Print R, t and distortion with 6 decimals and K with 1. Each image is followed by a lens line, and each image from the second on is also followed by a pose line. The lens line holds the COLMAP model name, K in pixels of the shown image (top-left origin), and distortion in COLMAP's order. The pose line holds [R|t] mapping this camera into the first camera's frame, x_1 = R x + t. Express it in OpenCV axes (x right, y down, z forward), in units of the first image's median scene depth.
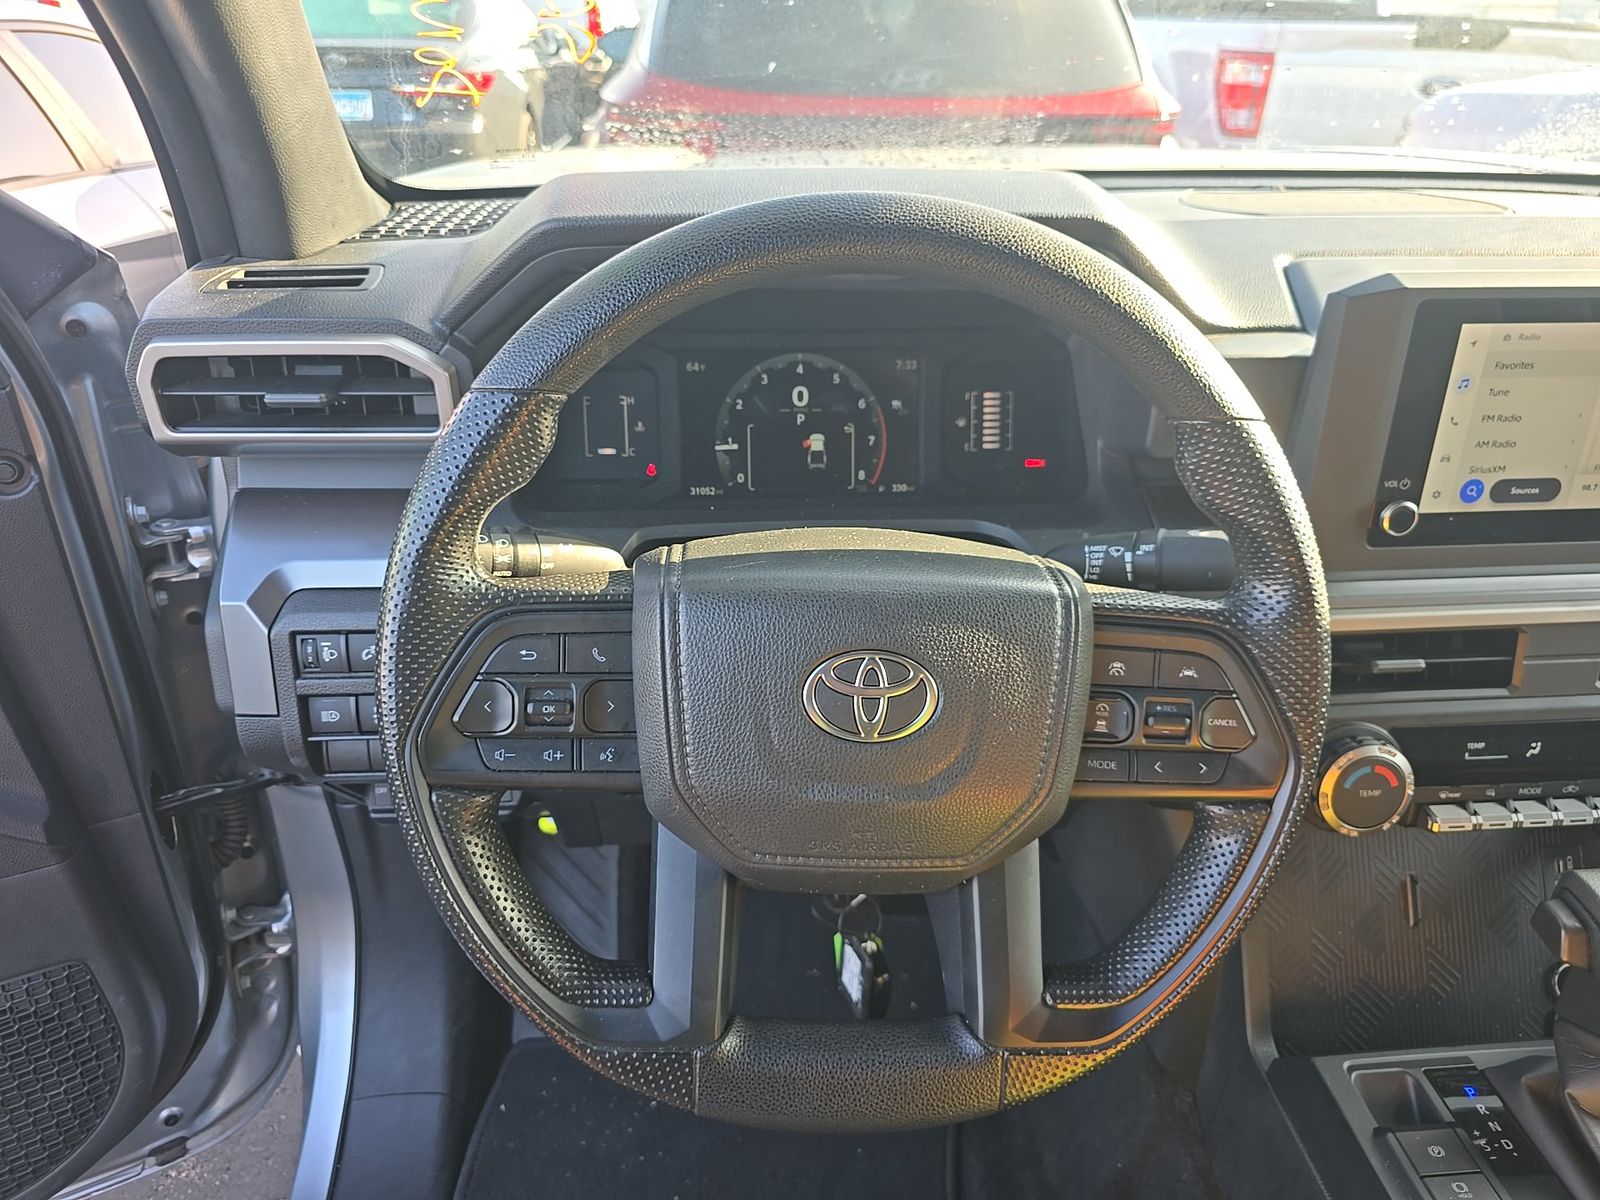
lens RADIAL K [[1077.0, 0, 816.9], [0, 1077.0, 631.7], [0, 0, 1]] dist [0.024103, -0.021203]
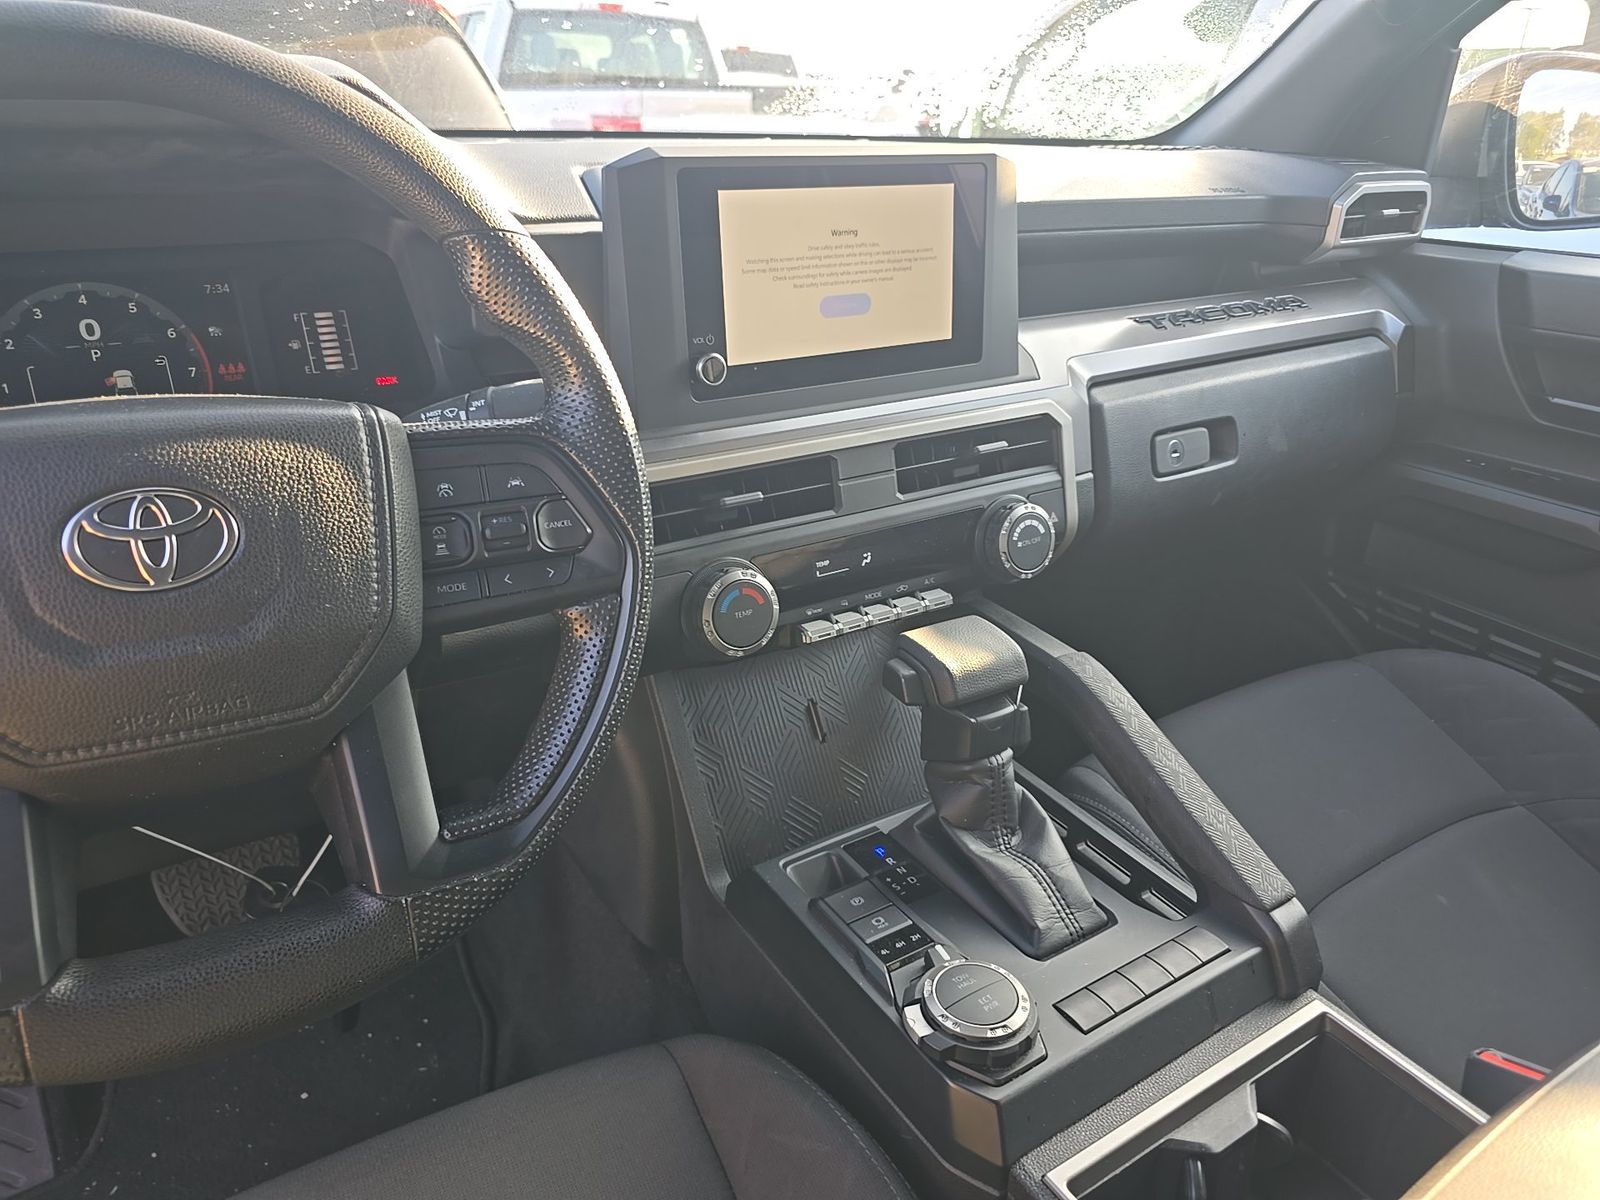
lens RADIAL K [[1065.3, 0, 822.4], [0, 1065.3, 593.2], [0, 0, 1]] dist [0.000358, -0.003399]
pose [[0.875173, -0.185431, 0.446864, 0.086156], [0.221588, 0.974694, -0.029514, 0.163736], [-0.430082, 0.124849, 0.894115, -0.020235]]
